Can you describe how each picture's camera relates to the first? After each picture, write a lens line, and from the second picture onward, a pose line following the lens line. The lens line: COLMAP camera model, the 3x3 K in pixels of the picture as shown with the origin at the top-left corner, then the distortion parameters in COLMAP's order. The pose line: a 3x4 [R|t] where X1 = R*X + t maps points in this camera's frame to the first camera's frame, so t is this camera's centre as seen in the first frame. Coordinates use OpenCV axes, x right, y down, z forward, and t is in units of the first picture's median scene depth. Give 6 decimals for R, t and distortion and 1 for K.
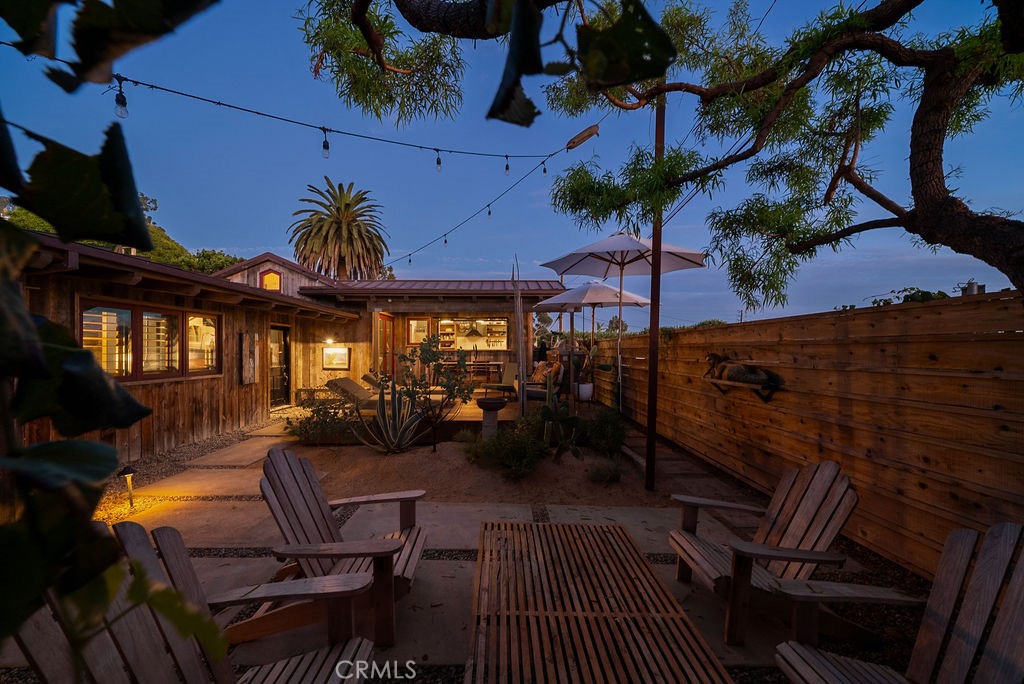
lens RADIAL K [[377.1, 0, 507.9], [0, 377.1, 349.0], [0, 0, 1]] dist [0.000592, 0.000021]
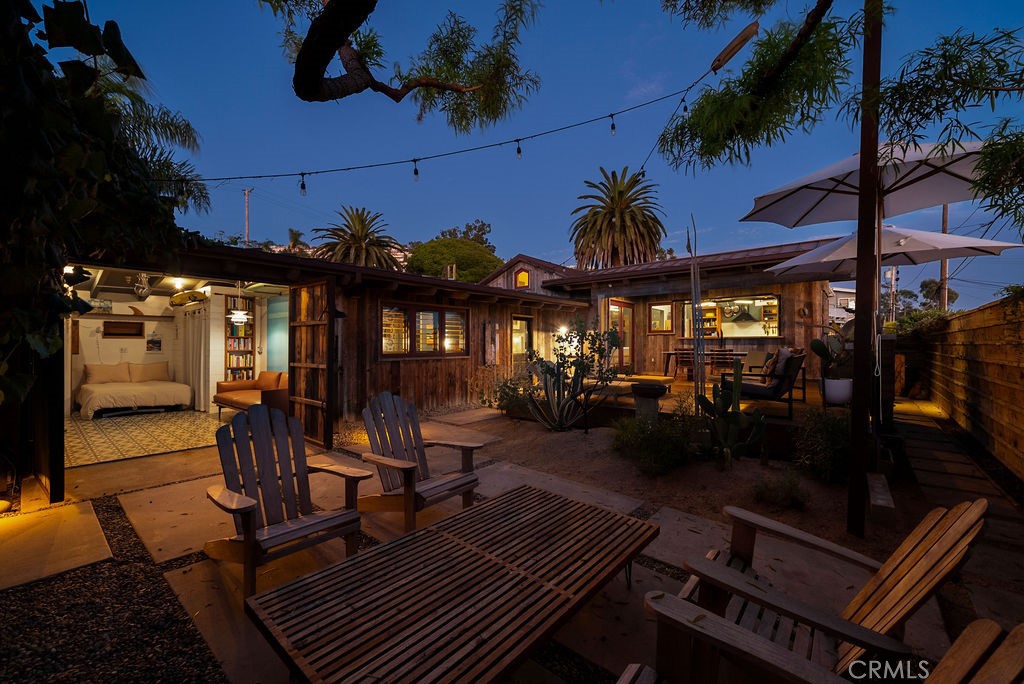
lens RADIAL K [[415.1, 0, 508.3], [0, 415.1, 341.9], [0, 0, 1]] dist [-0.002378, -0.000150]
pose [[0.750892, -0.005252, -0.660404, 0.191557], [0.003221, 0.999986, -0.004291, 0.018979], [0.660418, 0.001095, 0.750898, 0.028691]]
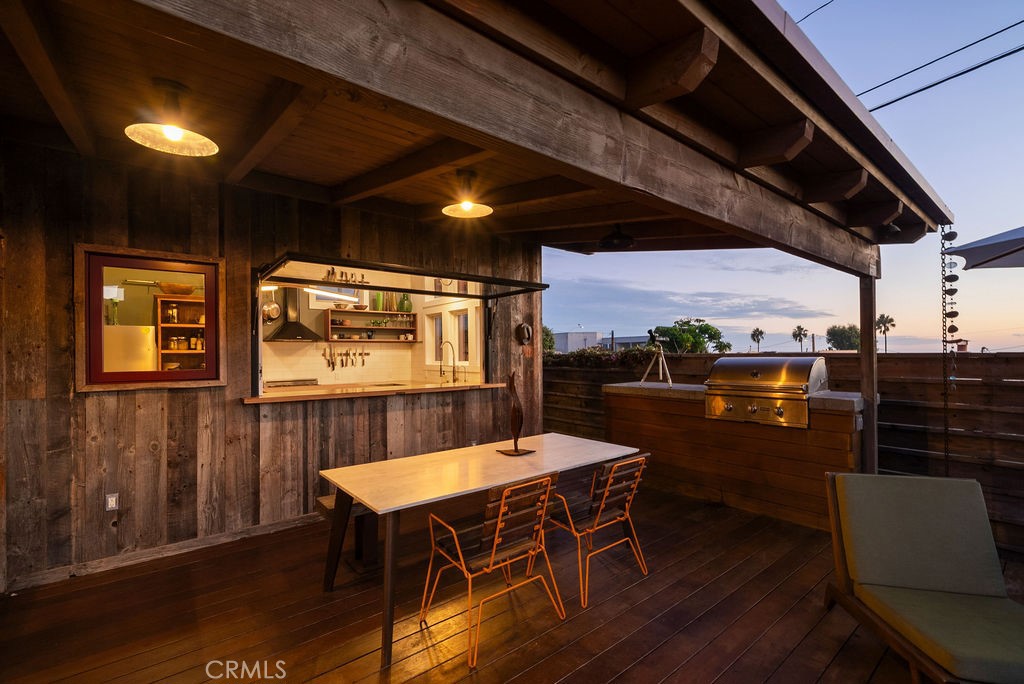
lens RADIAL K [[445.8, 0, 506.3], [0, 445.8, 351.5], [0, 0, 1]] dist [-0.003040, 0.000260]
pose [[0.790788, -0.002623, 0.612085, -0.319772], [0.005408, 0.999982, -0.002702, -0.035977], [-0.612067, 0.005447, 0.790787, 0.917308]]
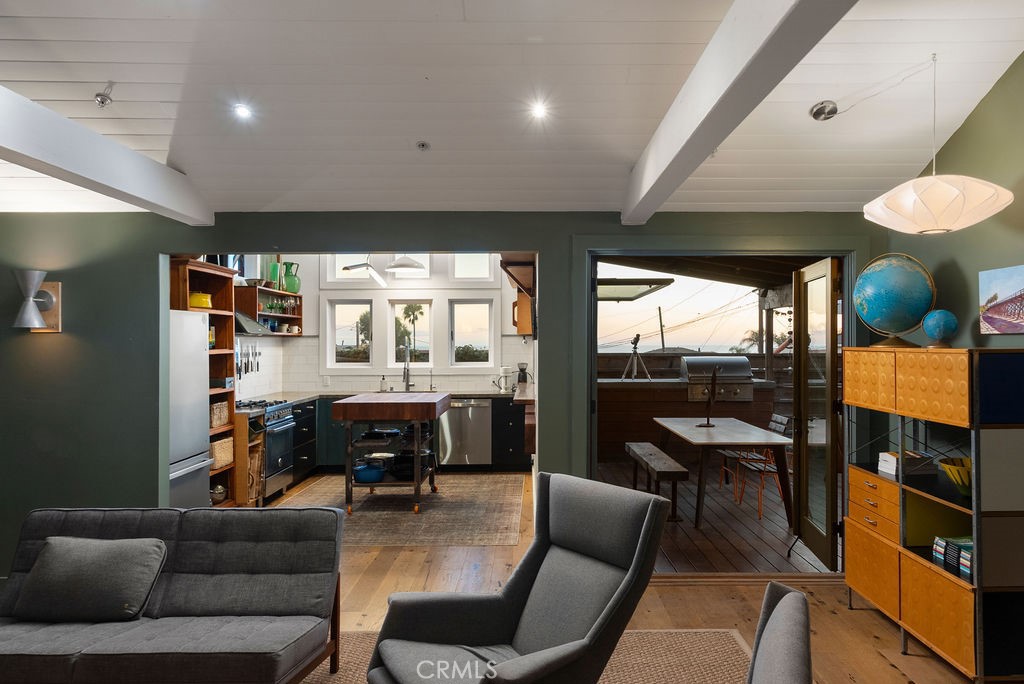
lens RADIAL K [[742.5, 0, 516.2], [0, 742.5, 340.9], [0, 0, 1]] dist [0.001449, 0.001239]
pose [[0.017472, 0.003607, 0.999841, -0.916926], [-0.002256, 0.999991, -0.003568, -0.048027], [-0.999845, -0.002193, 0.017480, 1.377750]]
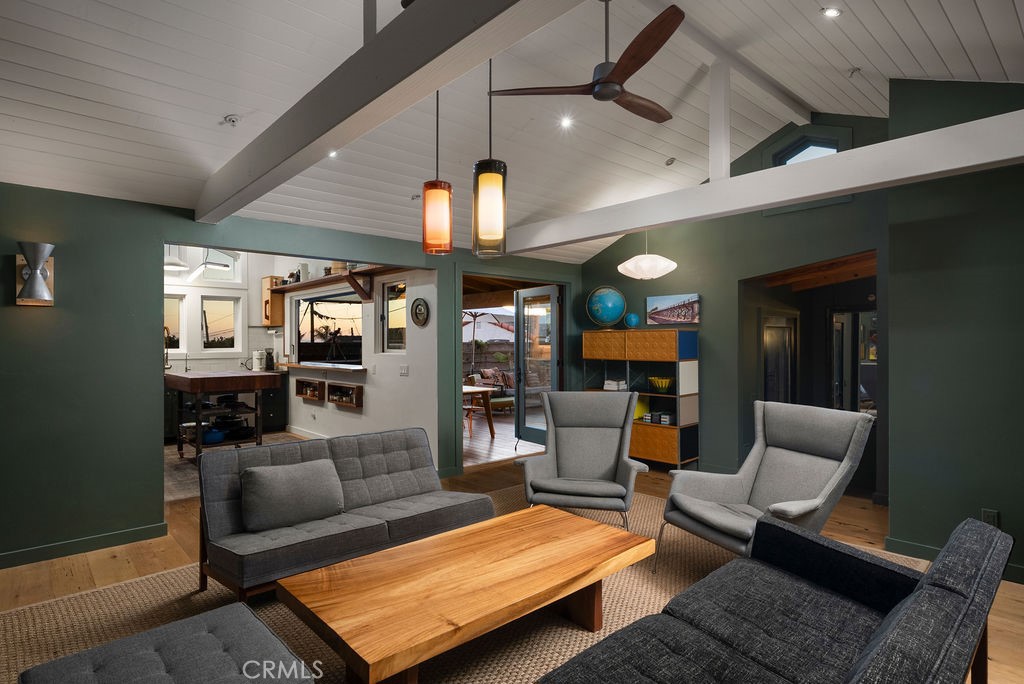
lens RADIAL K [[549.7, 0, 513.5], [0, 549.7, 343.9], [0, 0, 1]] dist [-0.000358, 0.000240]
pose [[-0.661884, -0.000731, 0.749606, -0.915807], [-0.000842, 1.000000, 0.000232, -0.031191], [-0.749606, -0.000478, -0.661884, 1.676575]]
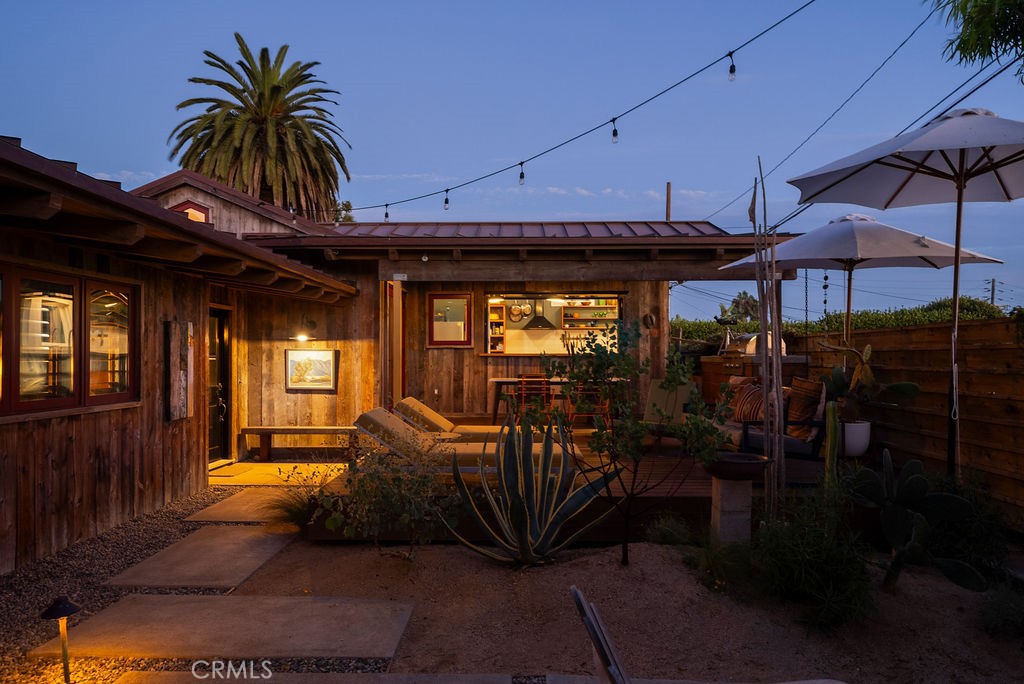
lens RADIAL K [[687.7, 0, 509.7], [0, 687.7, 348.5], [0, 0, 1]] dist [0.016781, -0.006580]
pose [[0.999308, -0.000082, -0.037190, -0.160987], [-0.000201, 0.999971, -0.007614, 0.001722], [0.037190, 0.007617, 0.999279, 0.058585]]
